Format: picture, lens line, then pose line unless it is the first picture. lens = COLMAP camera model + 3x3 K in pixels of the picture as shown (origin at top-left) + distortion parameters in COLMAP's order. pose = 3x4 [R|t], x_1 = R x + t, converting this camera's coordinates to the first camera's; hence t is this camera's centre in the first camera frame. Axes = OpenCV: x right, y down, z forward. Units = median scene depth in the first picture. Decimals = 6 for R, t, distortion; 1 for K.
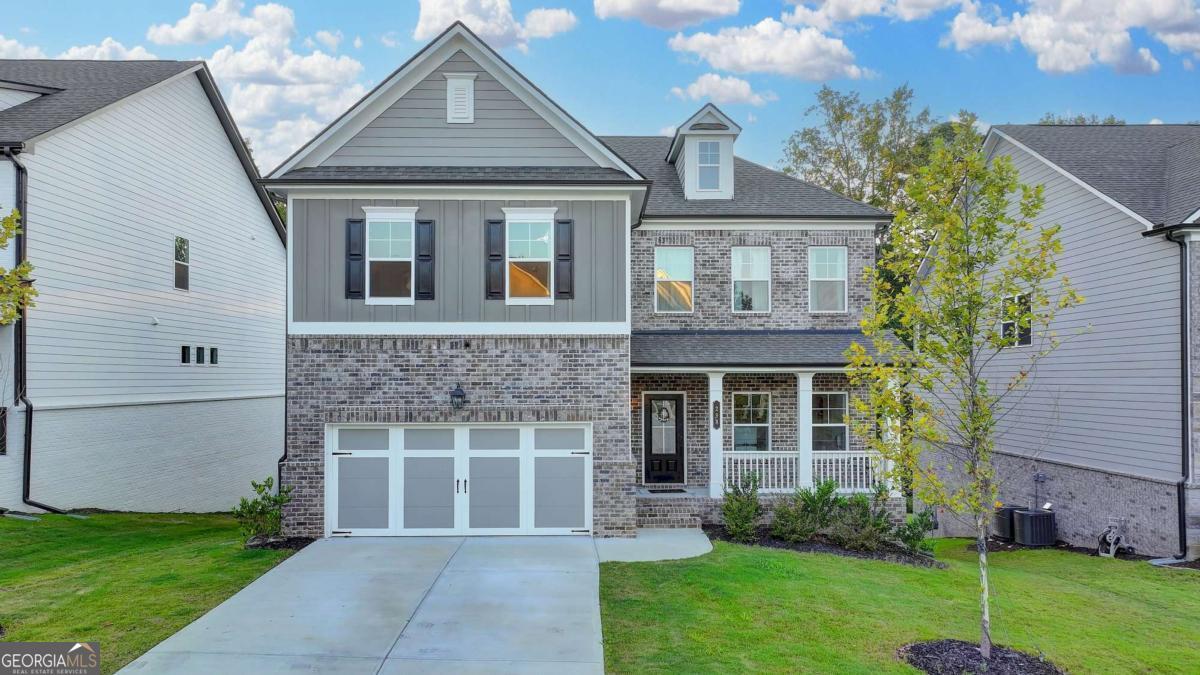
lens RADIAL K [[839.3, 0, 613.7], [0, 839.3, 329.3], [0, 0, 1]] dist [-0.001617, 0.016002]
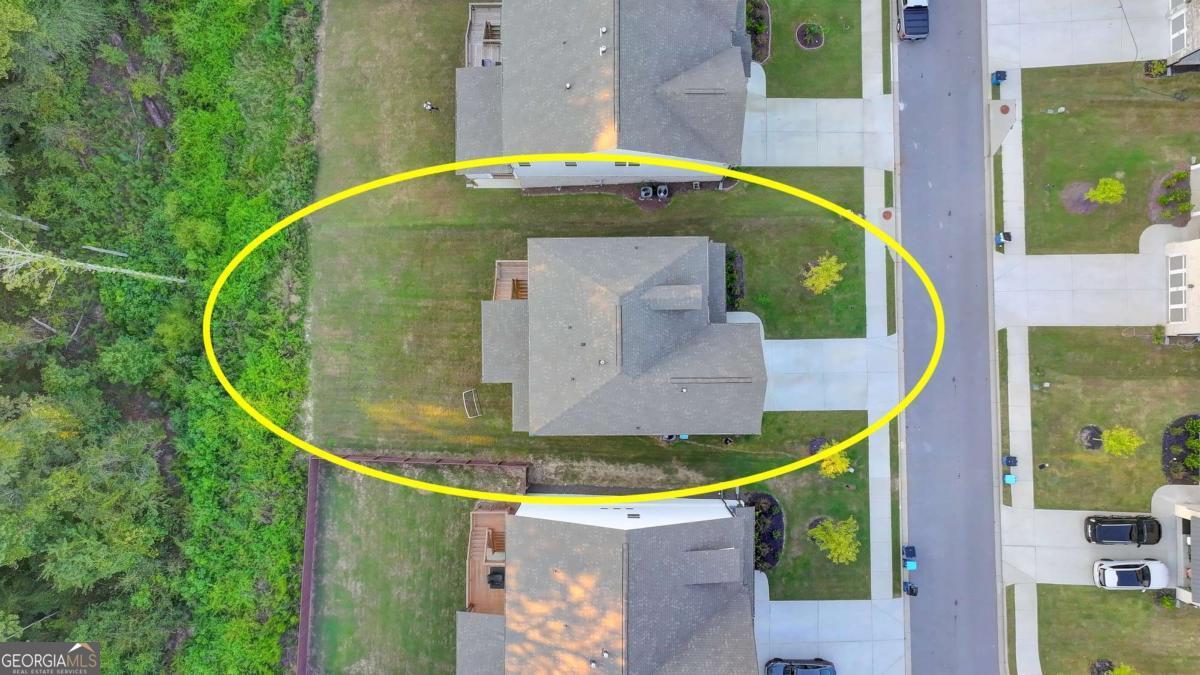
lens RADIAL K [[846.5, 0, 609.3], [0, 846.5, 326.5], [0, 0, 1]] dist [0.000977, 0.011288]
pose [[0.016776, -0.999453, 0.028485, -0.071094], [-0.004096, 0.028420, 0.999588, -3.414479], [-0.999851, -0.016885, -0.003617, 1.496772]]
